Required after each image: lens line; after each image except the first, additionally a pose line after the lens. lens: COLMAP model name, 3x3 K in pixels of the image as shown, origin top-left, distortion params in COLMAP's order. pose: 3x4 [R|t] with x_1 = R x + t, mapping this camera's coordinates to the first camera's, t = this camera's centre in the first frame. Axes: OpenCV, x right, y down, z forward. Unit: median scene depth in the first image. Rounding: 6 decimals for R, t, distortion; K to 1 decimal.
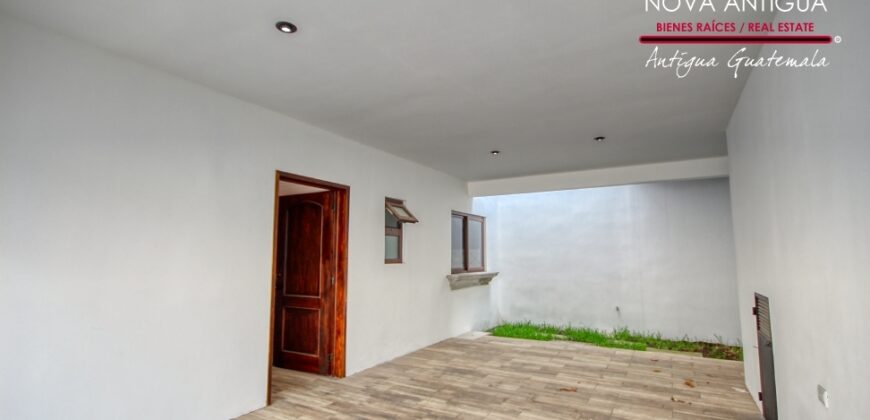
lens RADIAL K [[406.8, 0, 437.4], [0, 406.8, 214.1], [0, 0, 1]] dist [-0.001510, -0.001029]
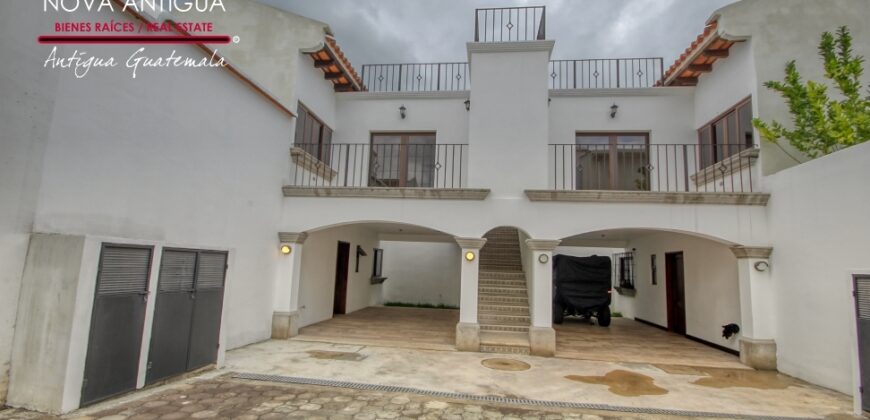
lens RADIAL K [[406.8, 0, 436.4], [0, 406.8, 216.7], [0, 0, 1]] dist [-0.001510, -0.001029]
pose [[0.924303, 0.086455, 0.371739, -0.564937], [-0.082937, 0.996229, -0.025475, -0.175942], [-0.372539, -0.007285, 0.927988, -1.351460]]
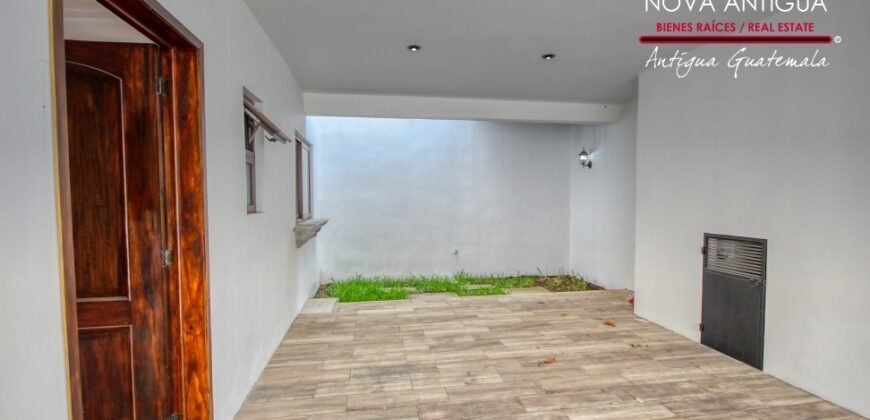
lens RADIAL K [[406.8, 0, 443.0], [0, 406.8, 213.8], [0, 0, 1]] dist [-0.001510, -0.001029]
pose [[0.769235, -0.029779, 0.638271, -0.246125], [-0.062065, 0.990708, 0.121023, 0.036101], [-0.635944, -0.132709, 0.760239, 0.385364]]
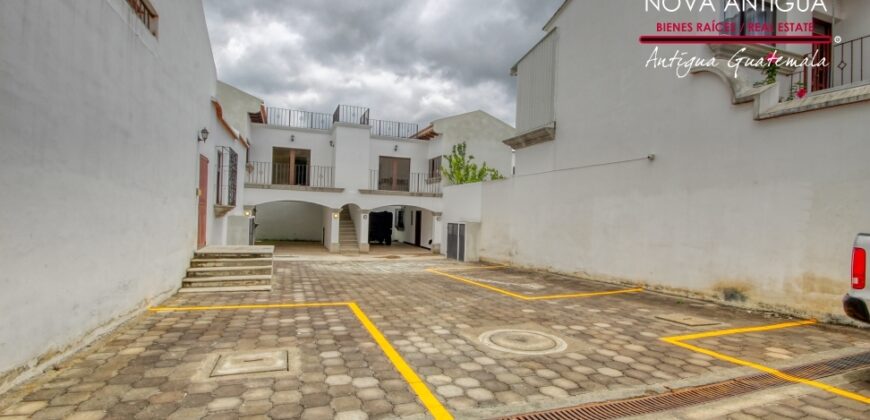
lens RADIAL K [[406.8, 0, 433.9], [0, 406.8, 209.0], [0, 0, 1]] dist [-0.001510, -0.001029]
pose [[0.647797, 0.033734, 0.761066, -1.898454], [-0.116484, 0.991658, 0.055193, -0.411714], [-0.752855, -0.124406, 0.646323, -2.808403]]
